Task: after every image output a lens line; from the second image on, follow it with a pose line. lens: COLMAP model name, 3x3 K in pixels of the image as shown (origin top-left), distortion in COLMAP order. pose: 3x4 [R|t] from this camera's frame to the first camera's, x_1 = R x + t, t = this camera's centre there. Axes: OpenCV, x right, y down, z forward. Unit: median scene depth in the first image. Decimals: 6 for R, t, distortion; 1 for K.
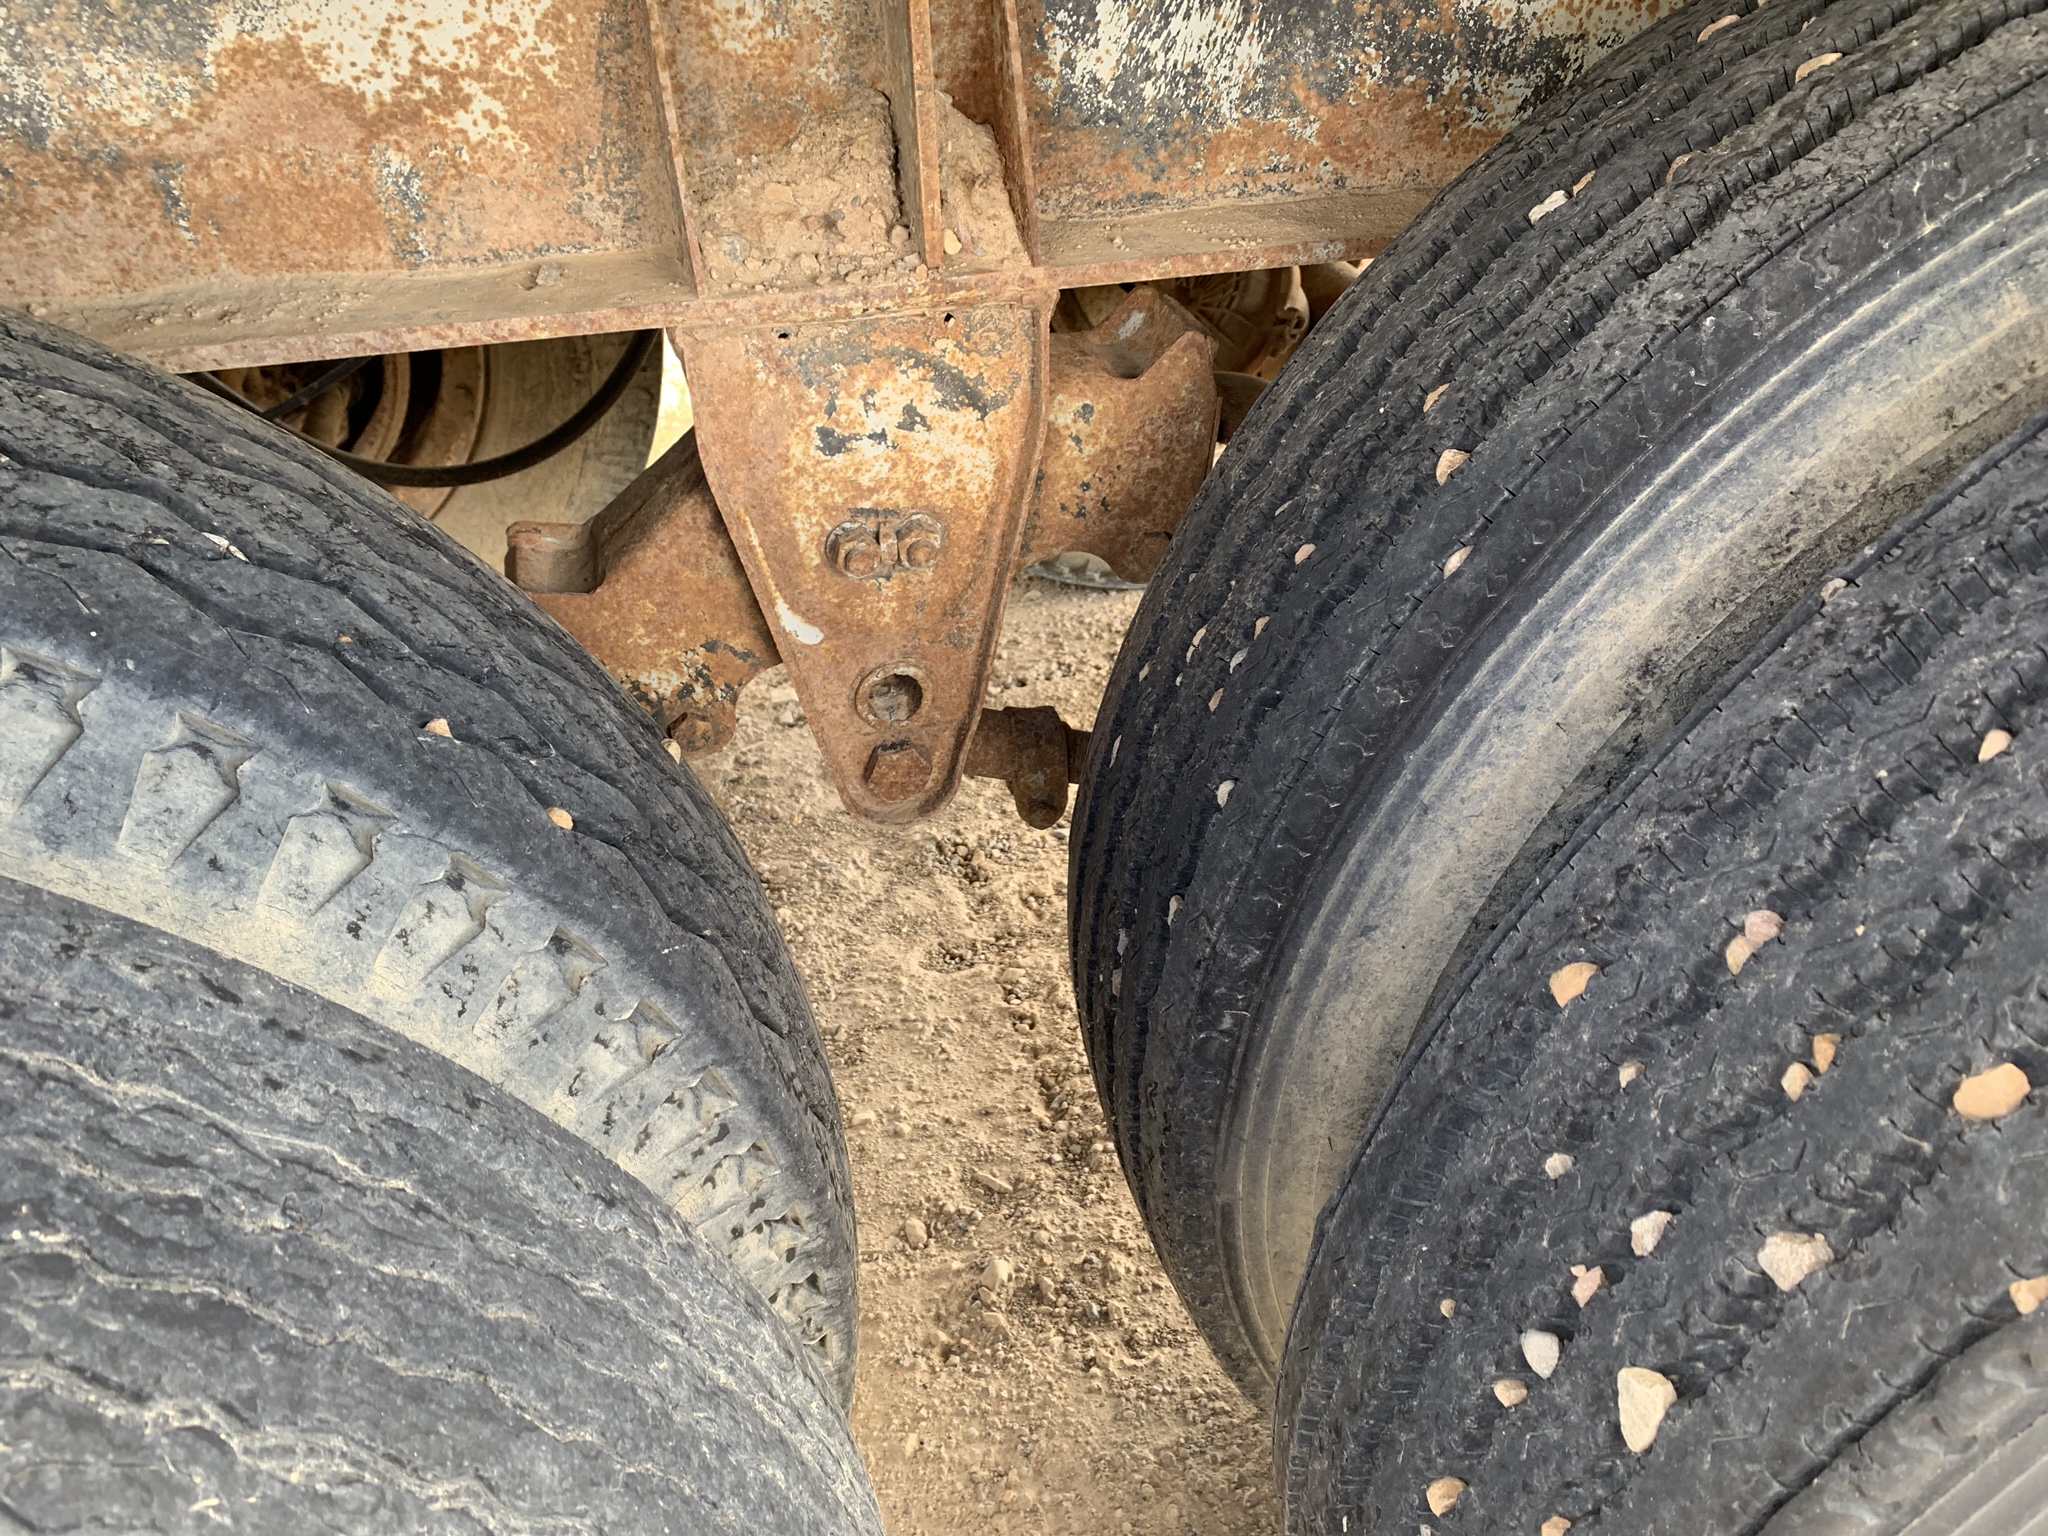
lens RADIAL K [[1524.0, 0, 1024.6], [0, 1524.0, 769.7], [0, 0, 1]] dist [0.000385, -0.014132]
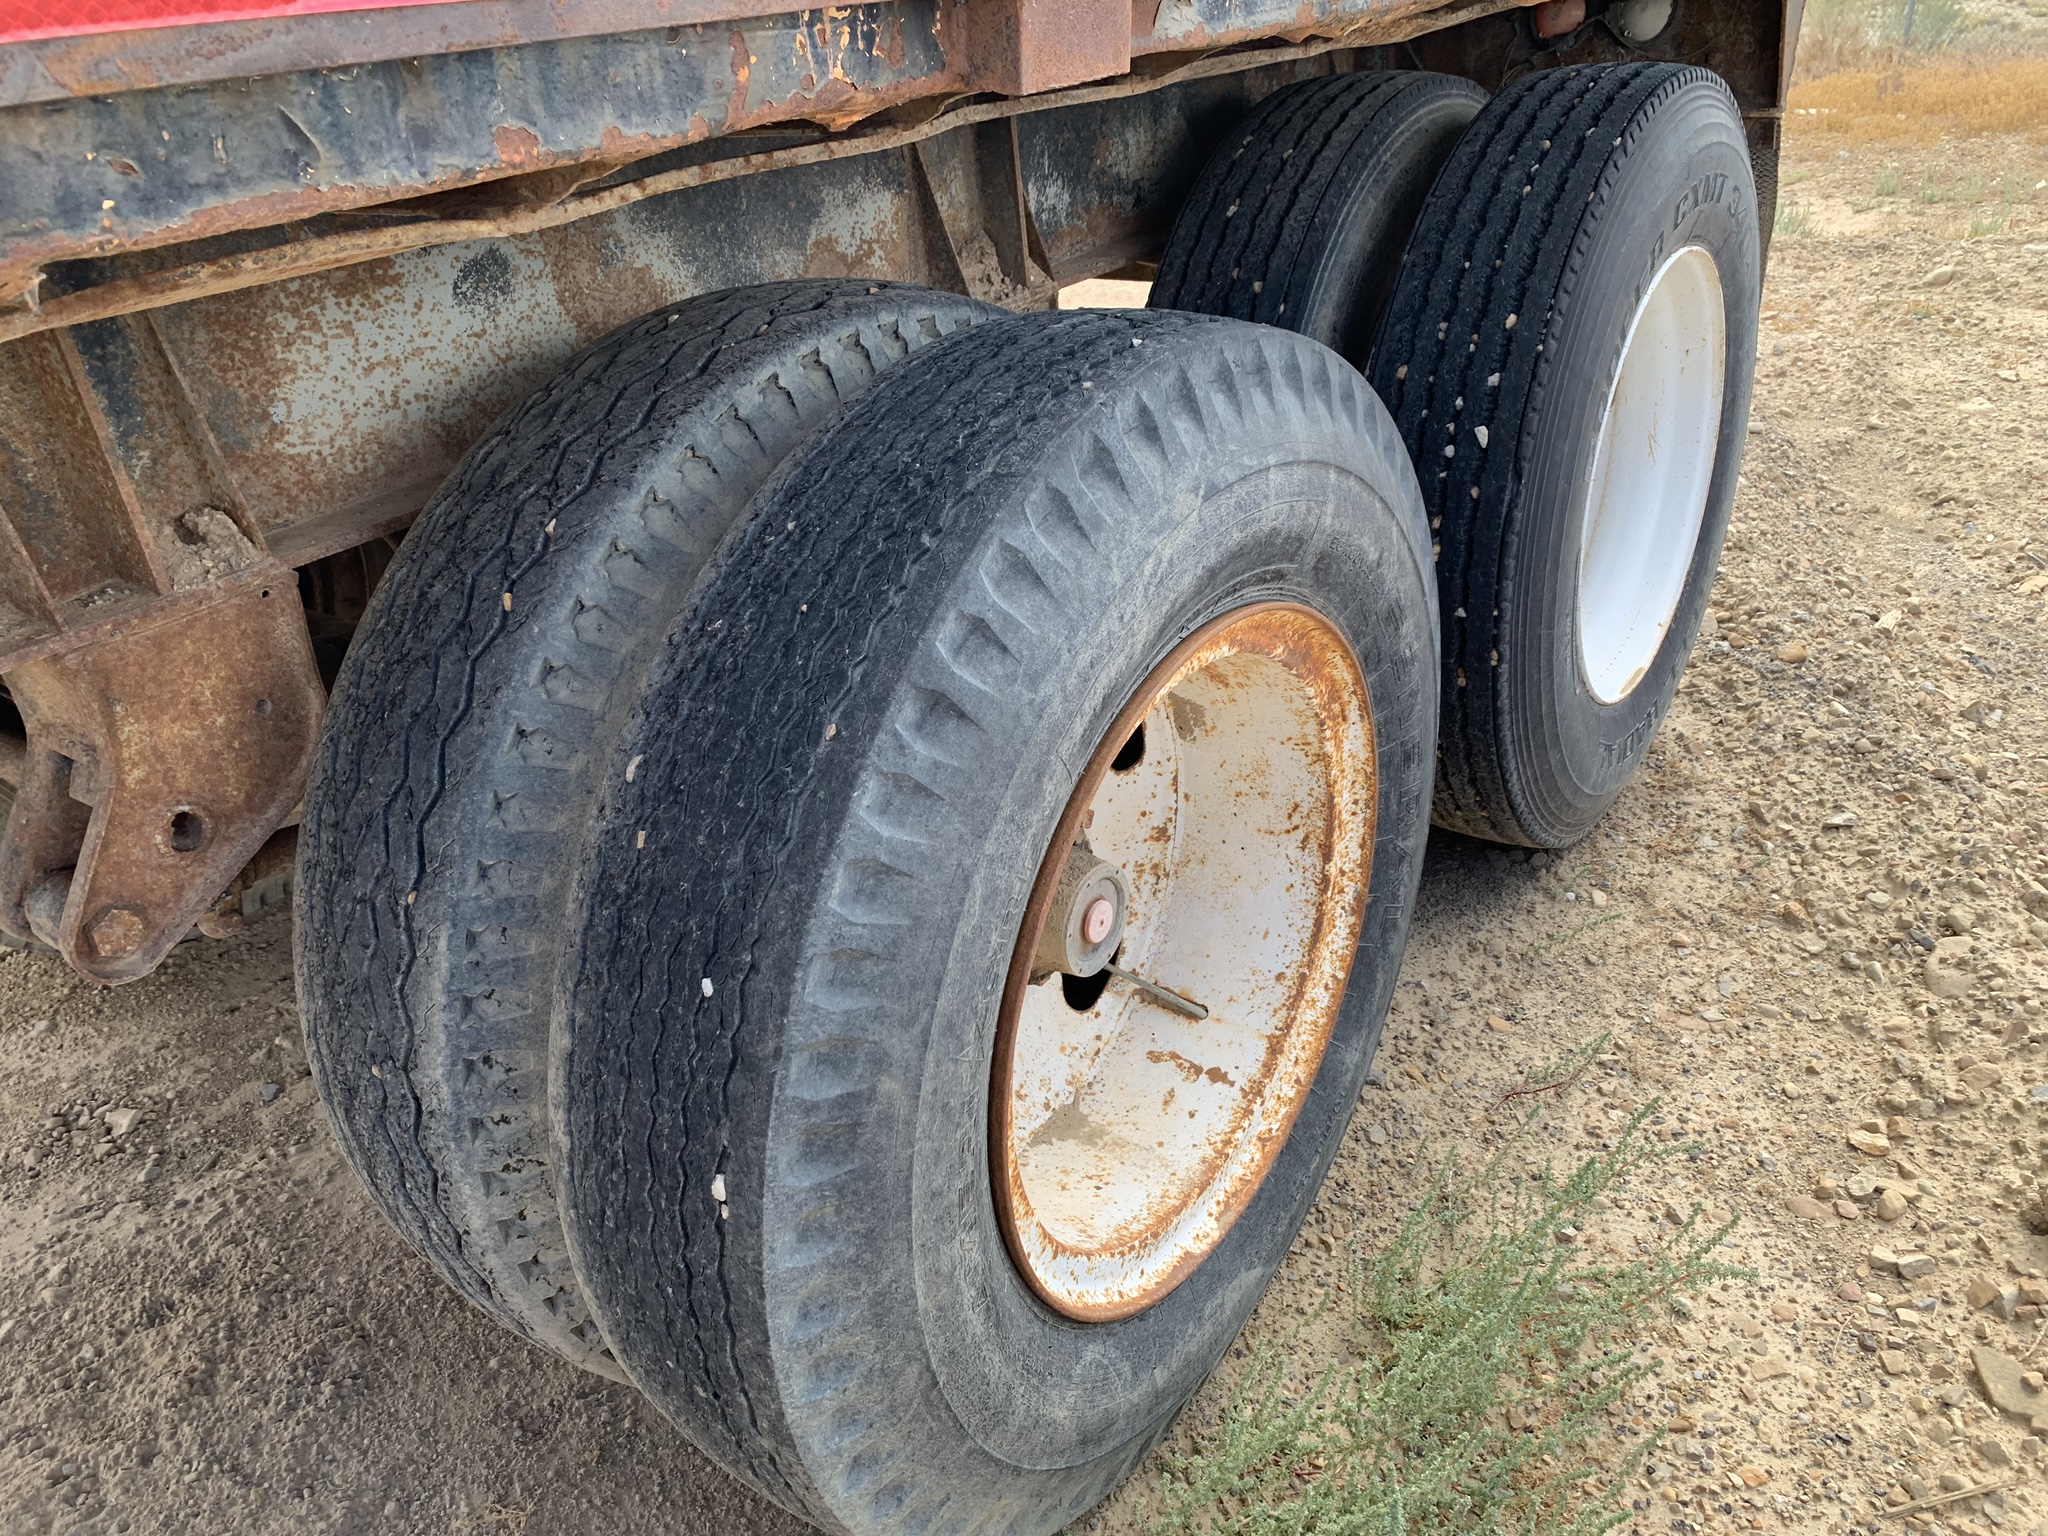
lens RADIAL K [[1524.0, 0, 1022.8], [0, 1524.0, 767.0], [0, 0, 1]] dist [0.000385, -0.014132]
pose [[0.788294, -0.347412, 0.507836, -1.775667], [0.432080, 0.900163, -0.054897, 0.562576], [-0.438063, 0.262701, 0.859703, -1.028519]]
